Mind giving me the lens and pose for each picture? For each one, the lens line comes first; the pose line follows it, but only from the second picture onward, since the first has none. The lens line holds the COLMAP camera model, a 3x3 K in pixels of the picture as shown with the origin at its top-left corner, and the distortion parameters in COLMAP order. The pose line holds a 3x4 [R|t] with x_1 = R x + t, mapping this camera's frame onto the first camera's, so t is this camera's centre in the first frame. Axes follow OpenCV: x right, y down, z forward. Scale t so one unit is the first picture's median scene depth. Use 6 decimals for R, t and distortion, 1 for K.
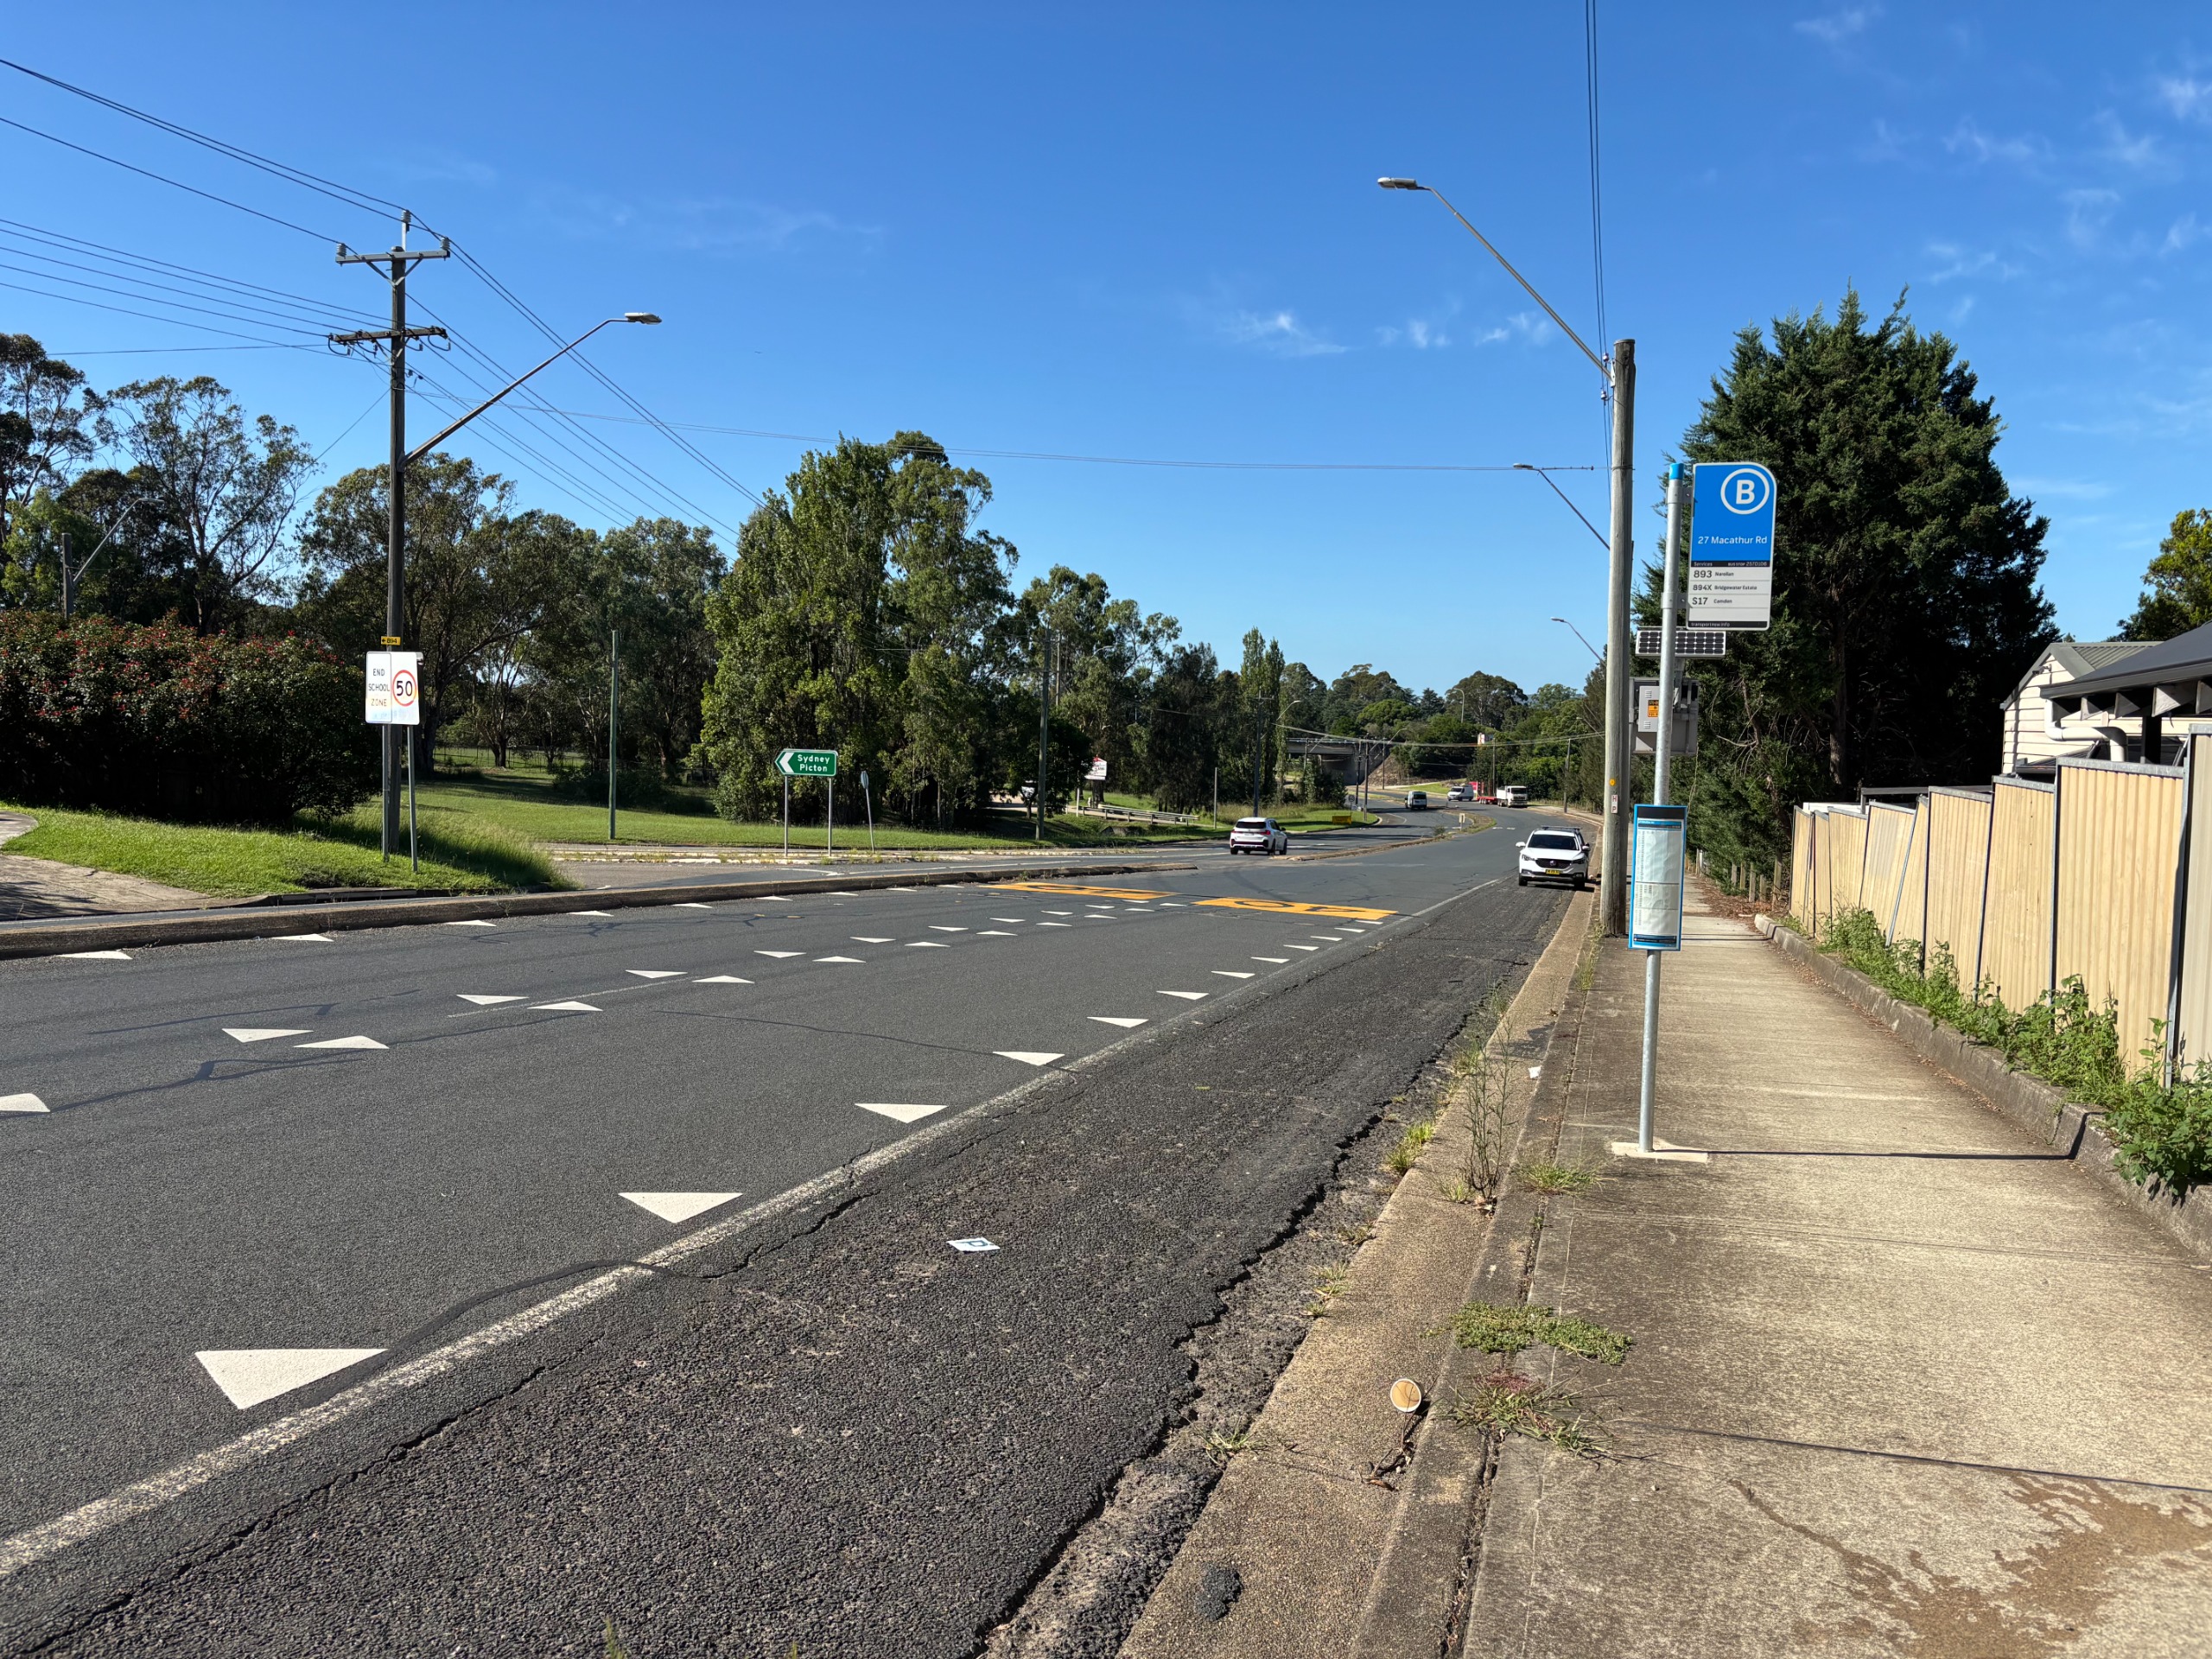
lens RADIAL K [[1640.7, 0, 1106.0], [0, 1640.7, 829.5], [0, 0, 1]] dist [0.002975, -0.000481]
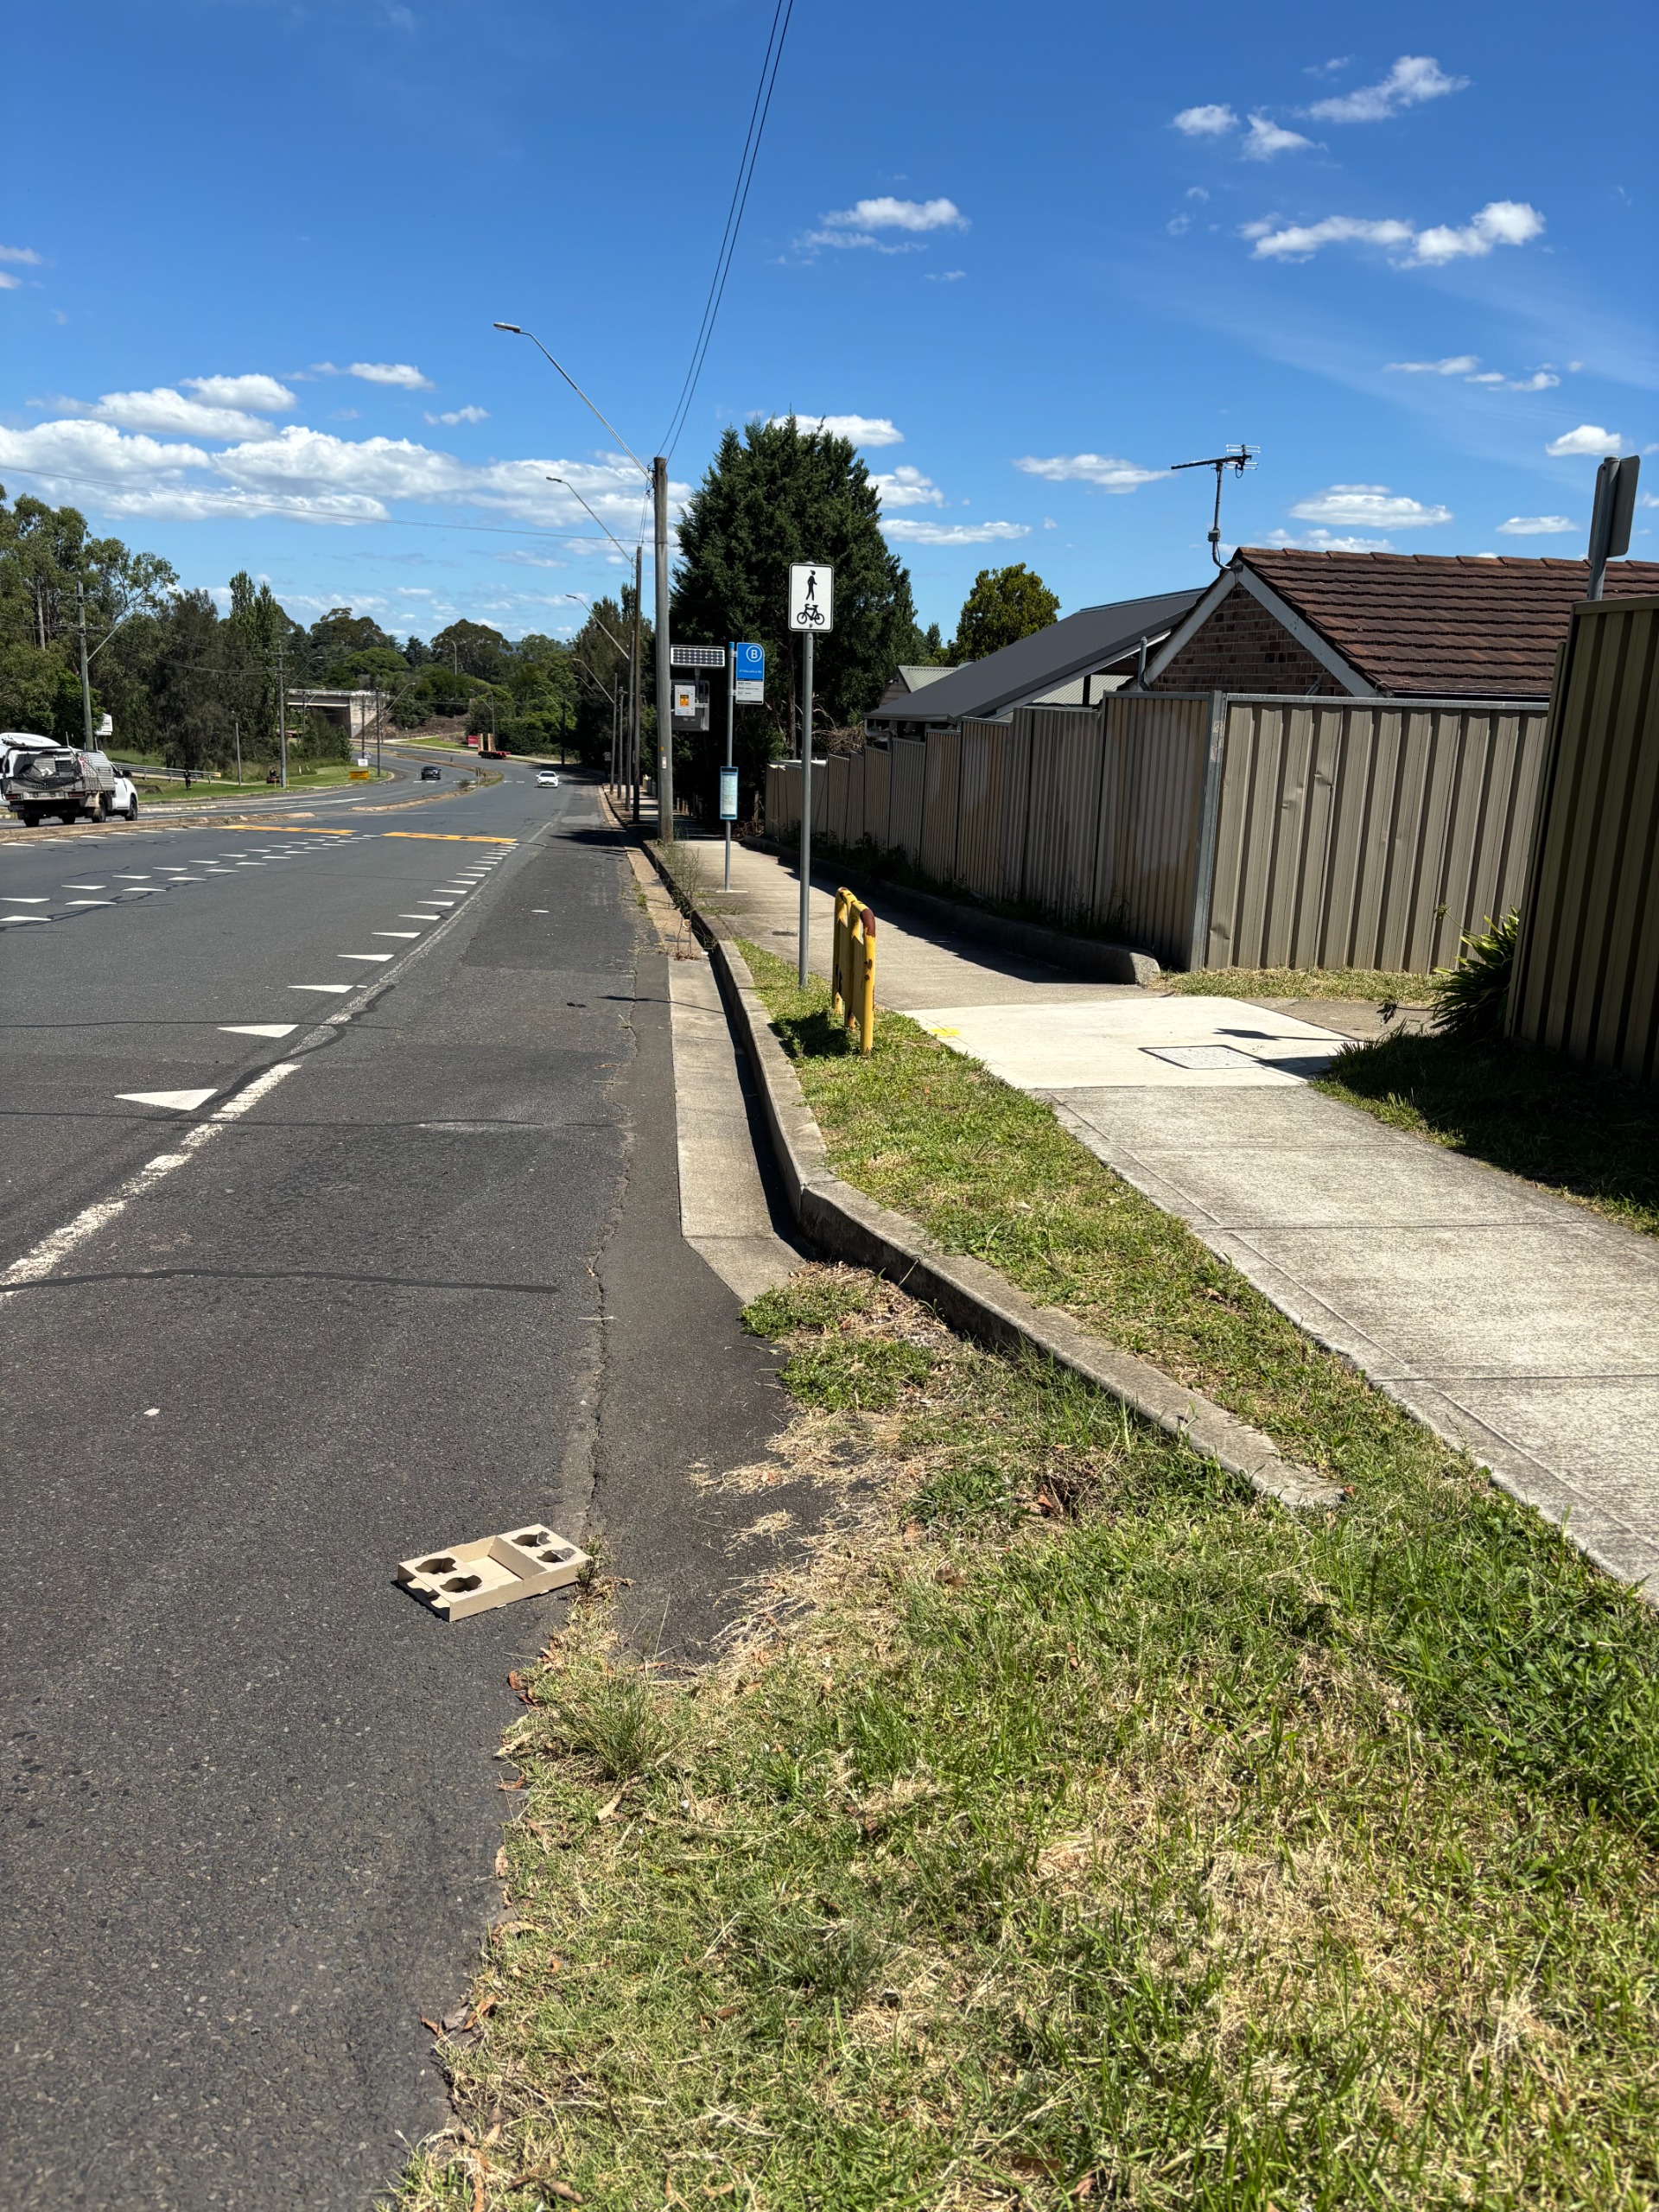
lens RADIAL K [[1700.6, 0, 829.5], [0, 1700.6, 1106.0], [0, 0, 1]] dist [-0.000458, -0.000962]
pose [[0.905395, -0.089508, 0.415028, -0.048516], [0.010483, 0.981940, 0.188902, 0.001341], [-0.424441, -0.166680, 0.889982, -0.112283]]
